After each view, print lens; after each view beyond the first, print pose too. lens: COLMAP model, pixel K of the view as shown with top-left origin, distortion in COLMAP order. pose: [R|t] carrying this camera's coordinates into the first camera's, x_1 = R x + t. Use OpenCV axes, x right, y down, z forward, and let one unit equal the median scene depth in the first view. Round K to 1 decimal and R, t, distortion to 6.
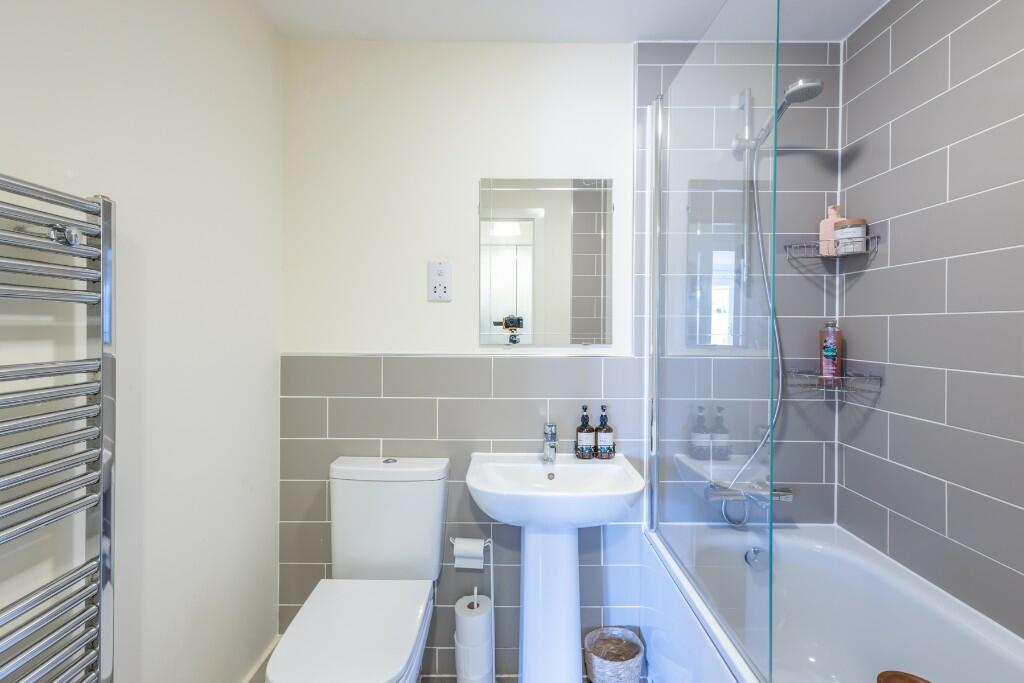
lens RADIAL K [[481.6, 0, 511.6], [0, 481.6, 332.6], [0, 0, 1]] dist [0.012492, -0.000133]
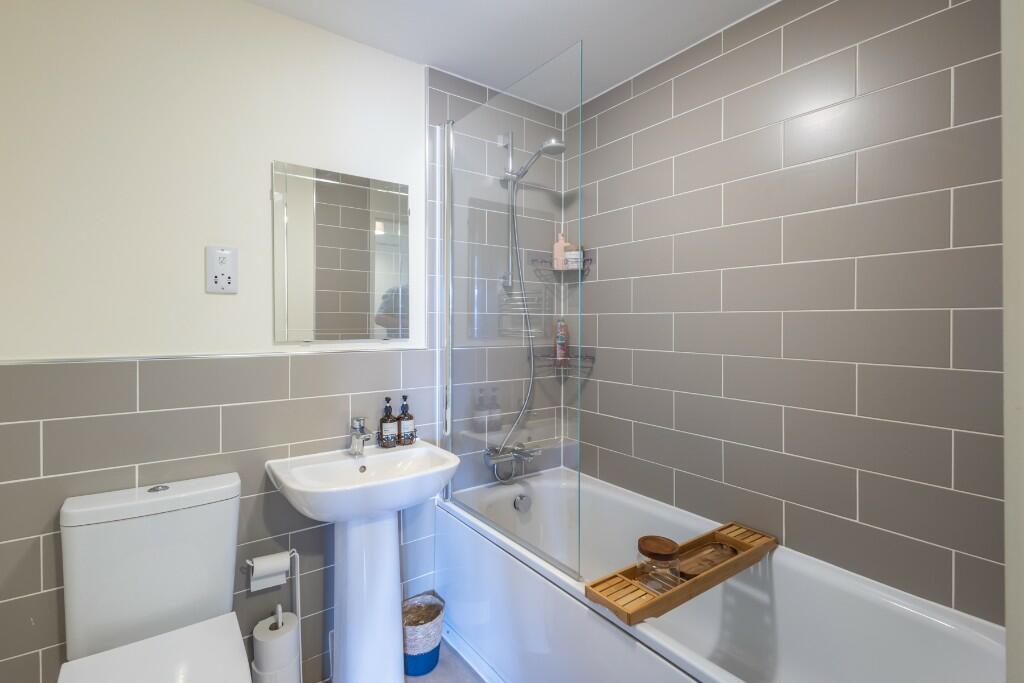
lens RADIAL K [[477.8, 0, 510.3], [0, 477.8, 330.2], [0, 0, 1]] dist [0.011177, -0.000409]
pose [[0.806235, -0.012035, 0.591473, -0.249646], [0.009218, 0.999927, 0.007781, -0.000637], [-0.591524, -0.000821, 0.806287, 0.000145]]
